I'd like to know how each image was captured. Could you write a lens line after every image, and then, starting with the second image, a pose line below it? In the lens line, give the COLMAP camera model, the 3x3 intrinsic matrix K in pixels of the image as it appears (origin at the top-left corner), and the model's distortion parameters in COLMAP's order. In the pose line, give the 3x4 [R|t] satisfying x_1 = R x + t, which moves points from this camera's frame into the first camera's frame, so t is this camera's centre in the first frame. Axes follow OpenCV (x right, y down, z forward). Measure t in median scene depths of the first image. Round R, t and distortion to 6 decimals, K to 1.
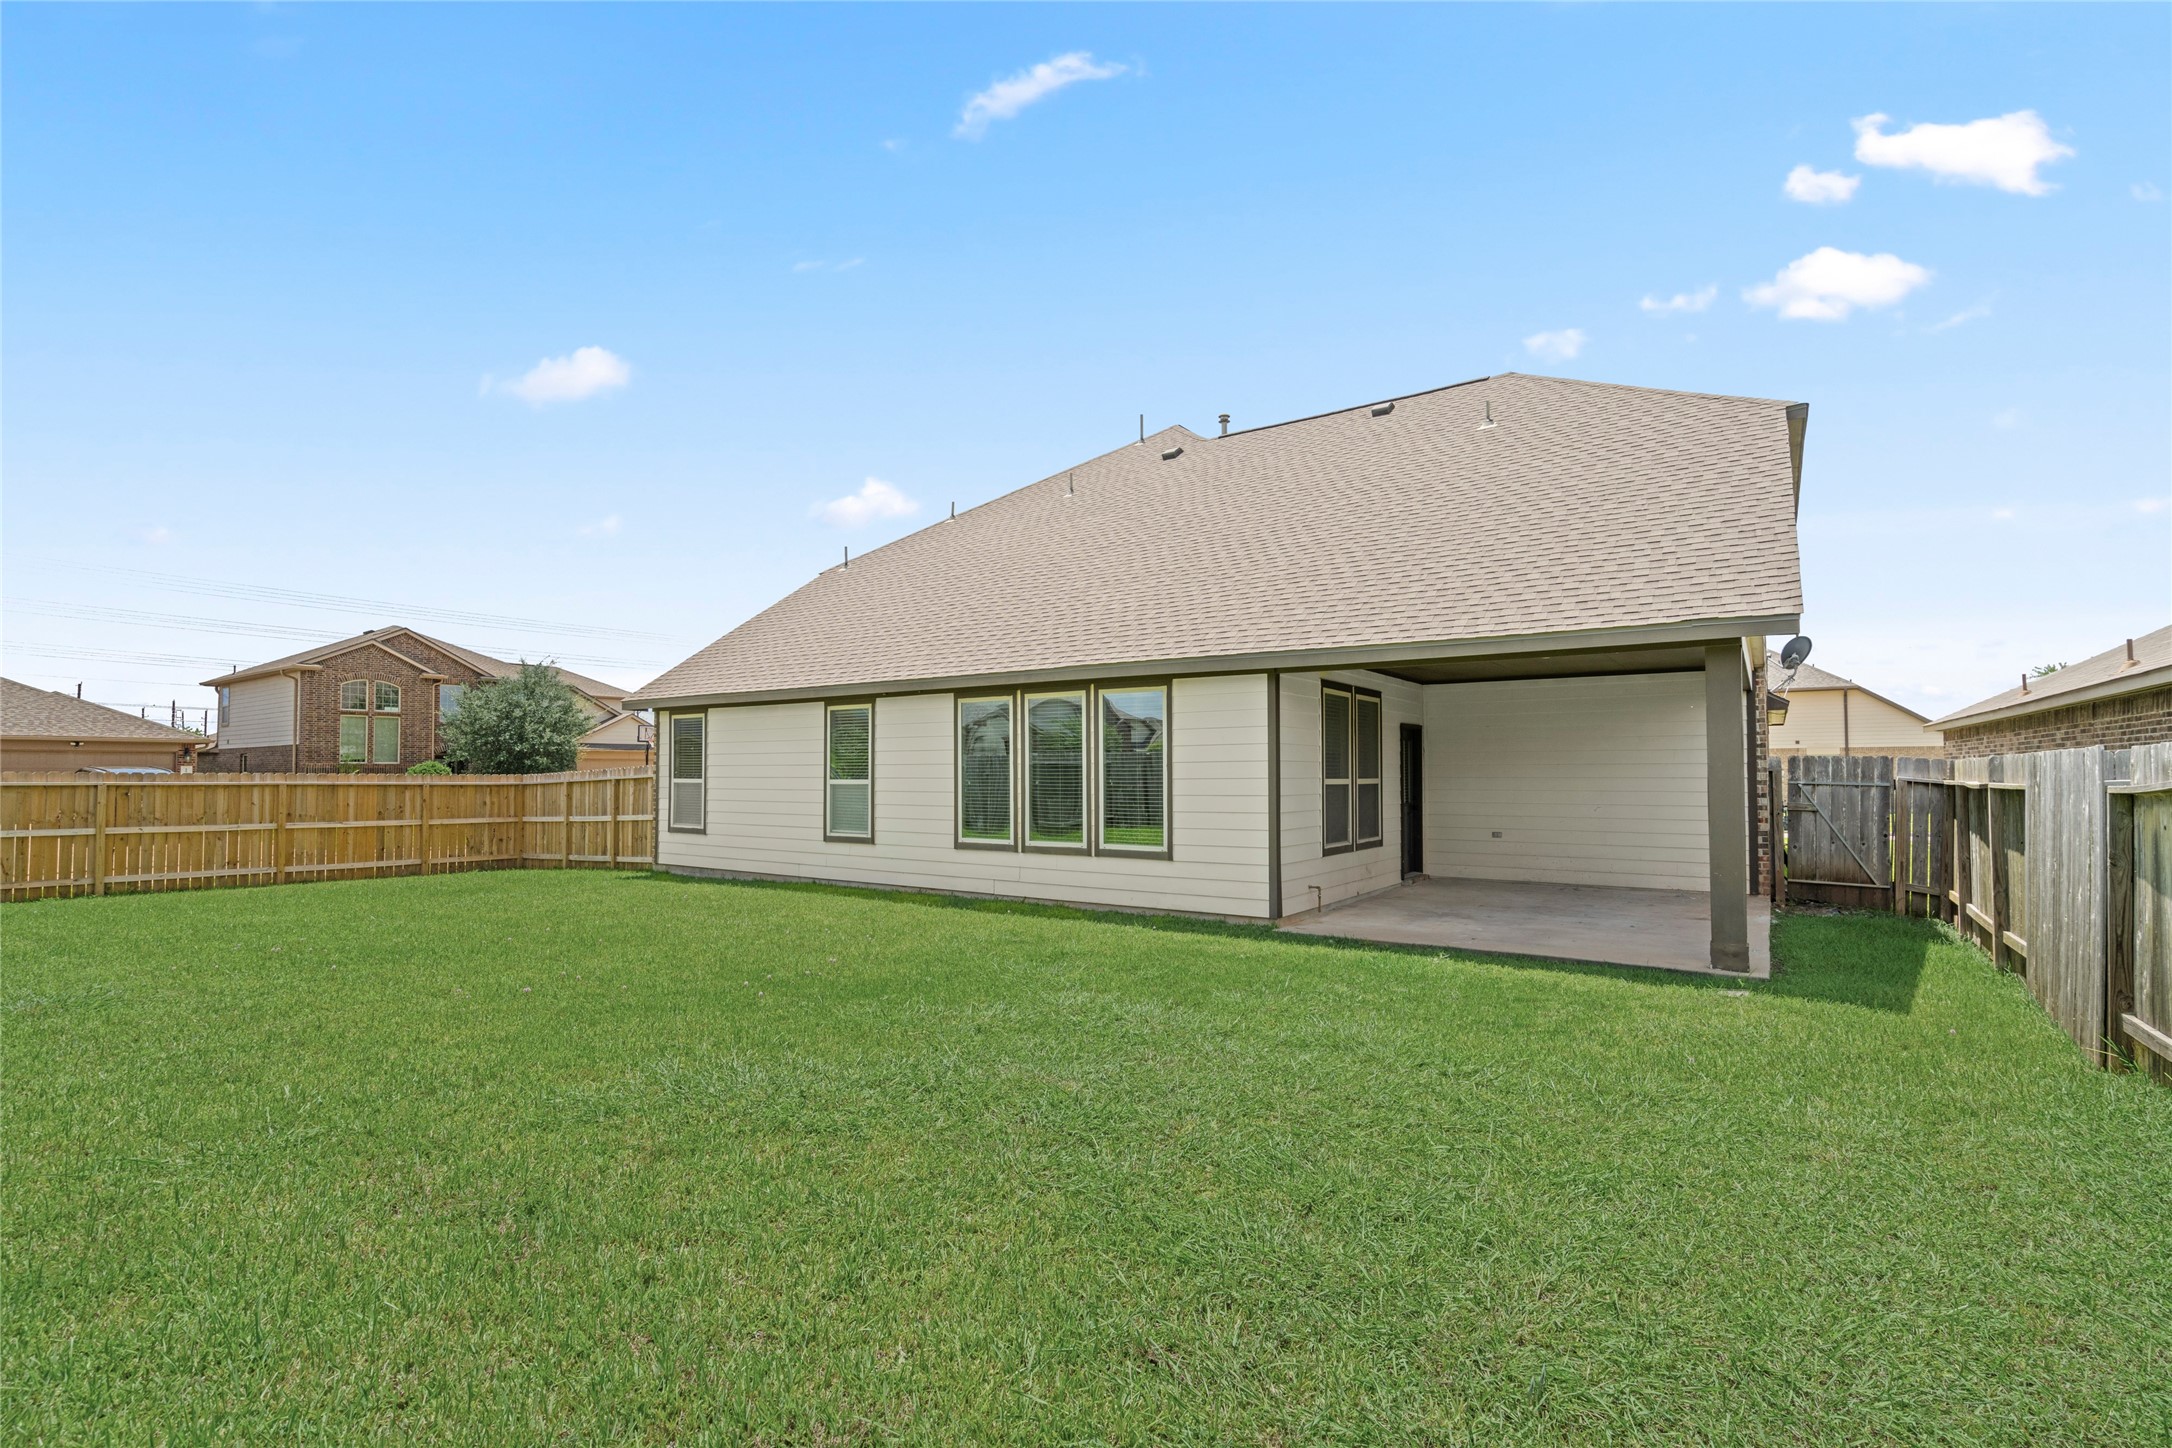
lens RADIAL K [[992.4, 0, 1090.3], [0, 992.4, 729.5], [0, 0, 1]] dist [-0.003828, 0.002222]
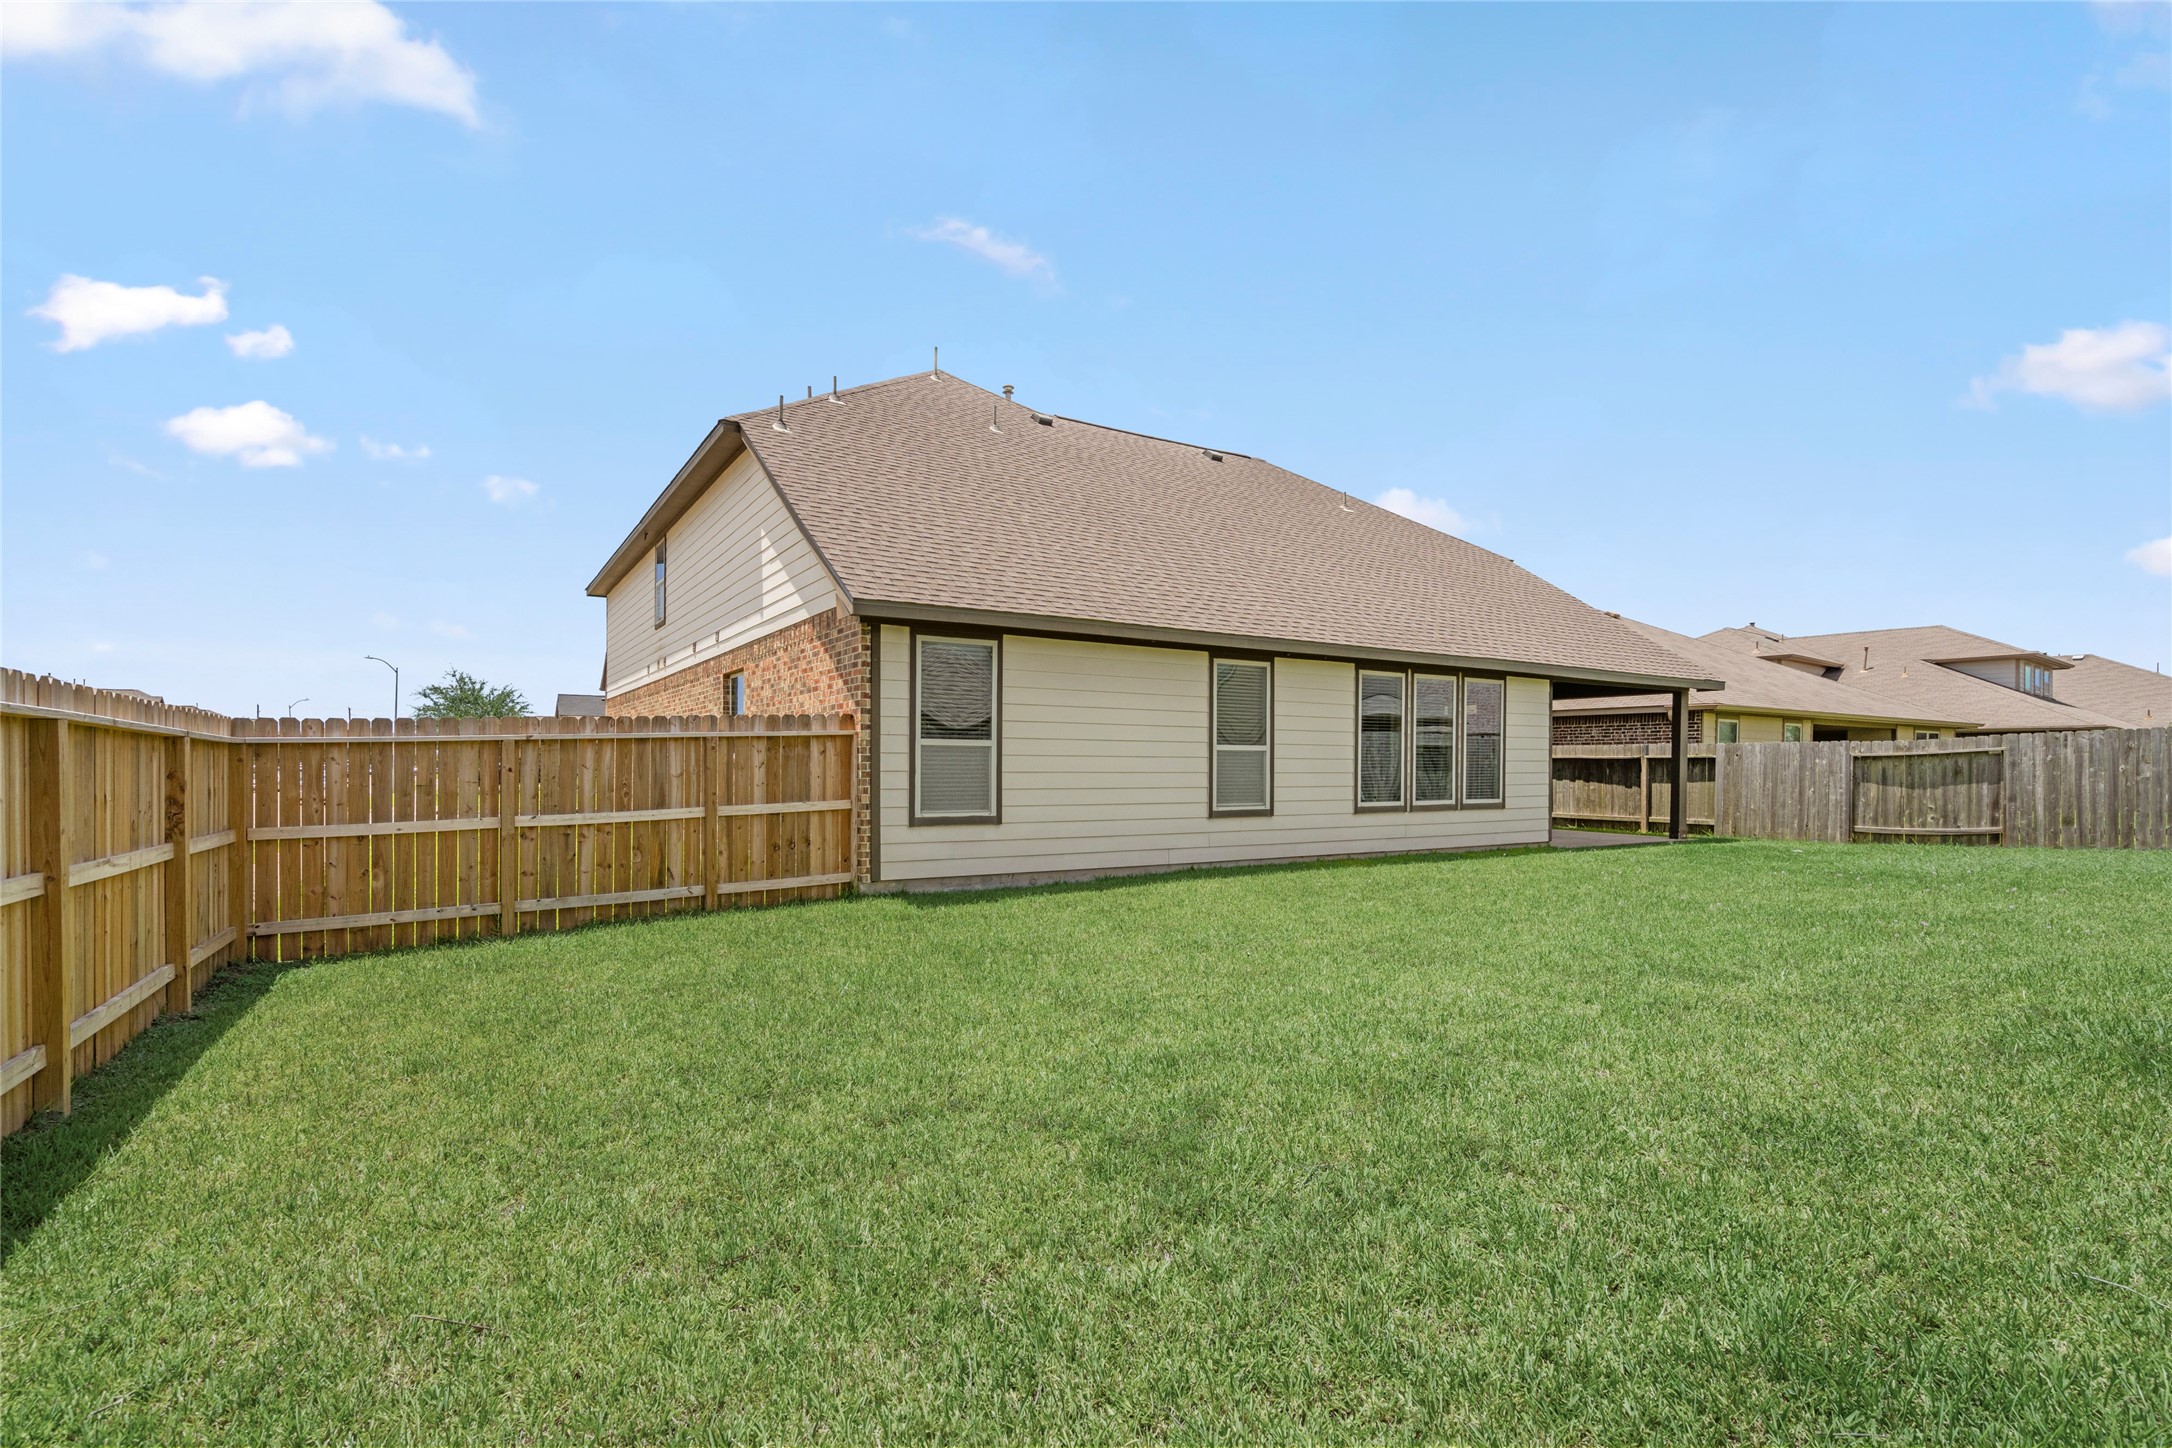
lens RADIAL K [[992.4, 0, 1085.4], [0, 992.4, 774.5], [0, 0, 1]] dist [-0.003828, 0.002222]
pose [[0.398519, -0.004810, 0.917147, -0.988158], [-0.045574, 0.998647, 0.025041, 0.054255], [-0.916027, -0.051777, 0.397761, 0.694620]]
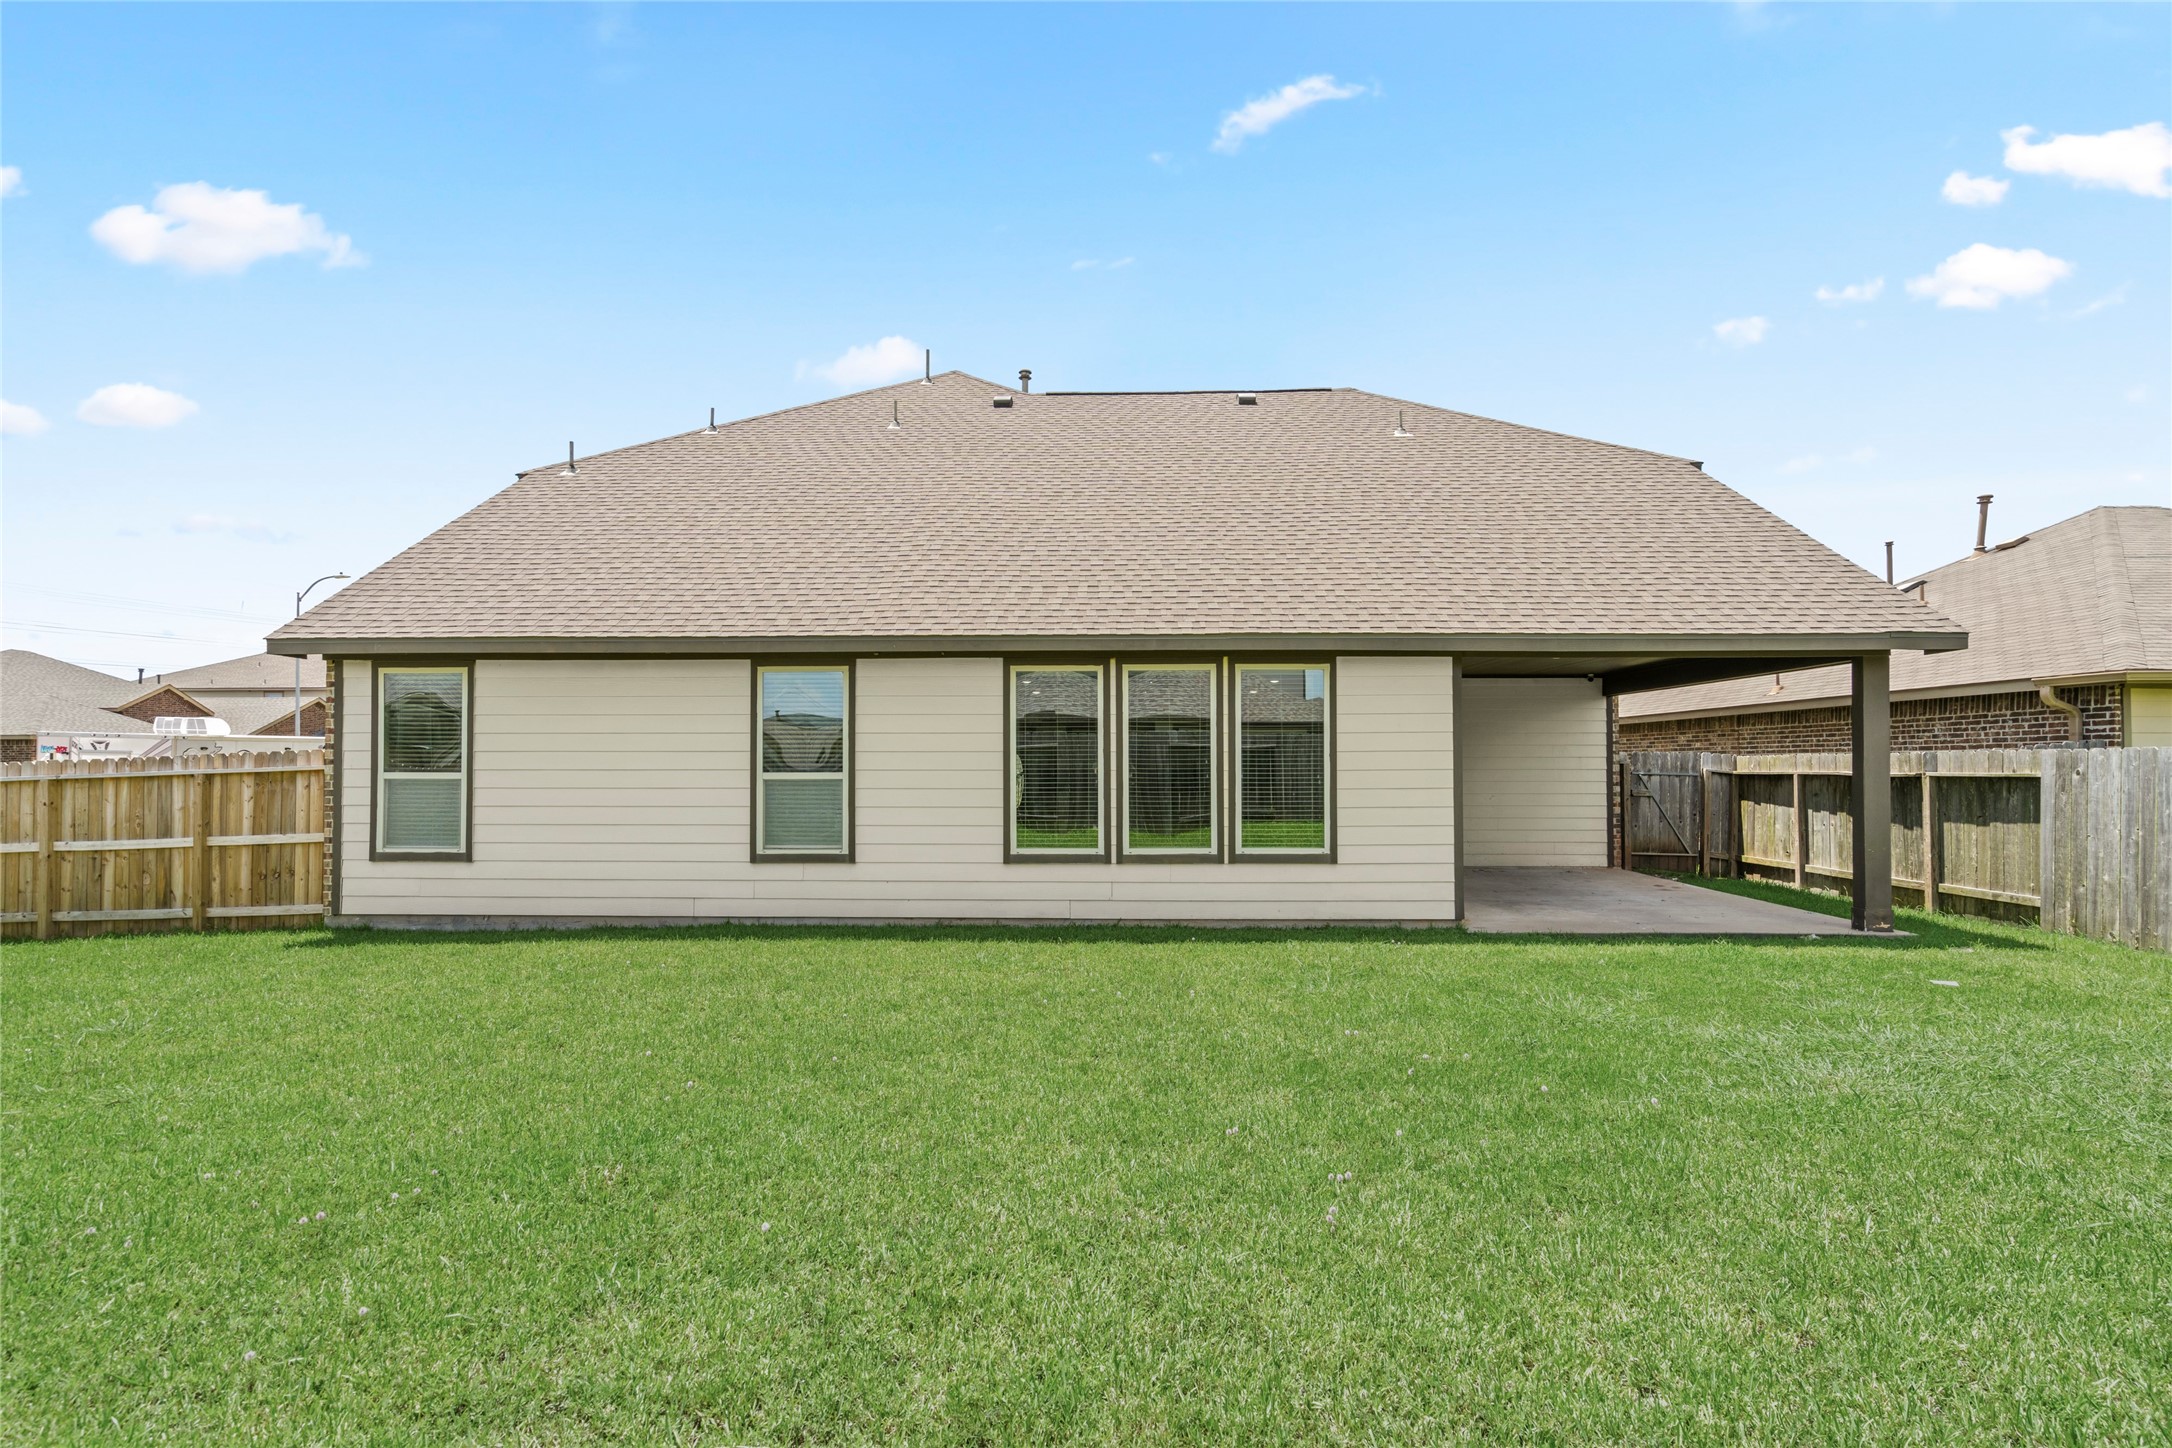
lens RADIAL K [[992.4, 0, 1085.1], [0, 992.4, 738.6], [0, 0, 1]] dist [-0.003828, 0.002222]
pose [[0.838902, 0.016400, 0.544035, -0.409703], [-0.024717, 0.999663, 0.007979, 0.014251], [-0.543721, -0.020141, 0.839024, 0.272106]]
